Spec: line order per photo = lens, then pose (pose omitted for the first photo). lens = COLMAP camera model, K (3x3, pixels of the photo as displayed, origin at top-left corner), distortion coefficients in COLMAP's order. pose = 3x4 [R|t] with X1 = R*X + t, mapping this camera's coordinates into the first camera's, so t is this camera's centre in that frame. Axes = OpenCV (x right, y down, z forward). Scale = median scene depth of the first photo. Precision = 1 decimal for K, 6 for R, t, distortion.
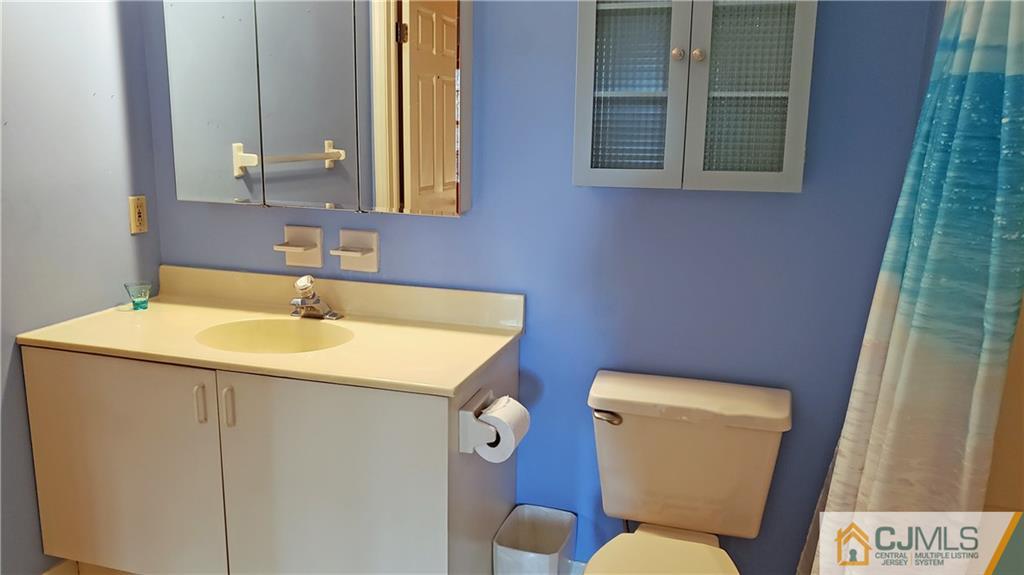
lens RADIAL K [[784.3, 0, 512.0], [0, 784.3, 287.5], [0, 0, 1]] dist [-0.004448, -0.003138]
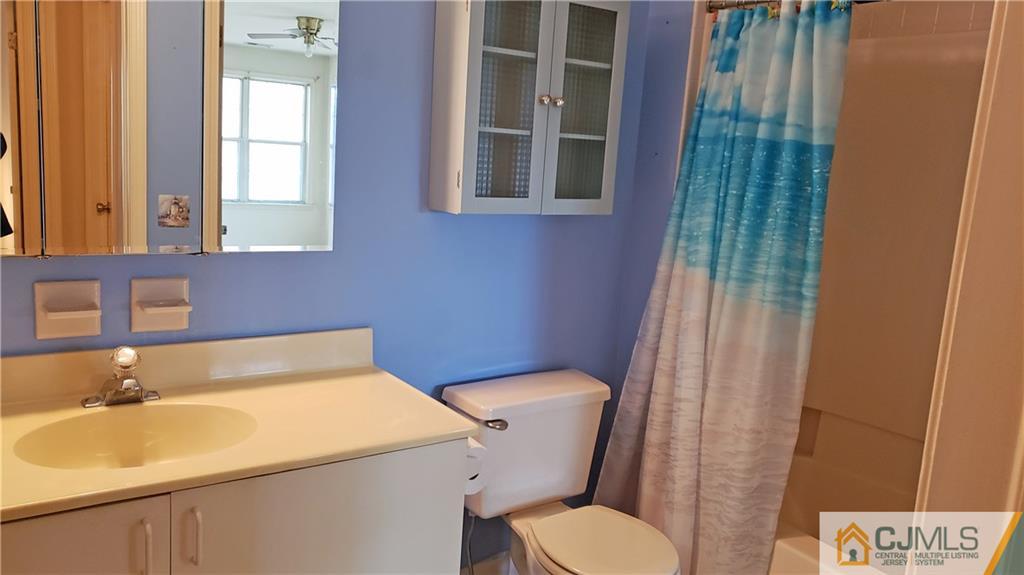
lens RADIAL K [[770.3, 0, 509.1], [0, 770.3, 277.1], [0, 0, 1]] dist [0.006887, 0.000956]
pose [[0.621292, -0.096752, 0.777583, -0.714707], [0.111516, 0.993164, 0.034474, -0.077409], [-0.775604, 0.065295, 0.627834, 0.321553]]
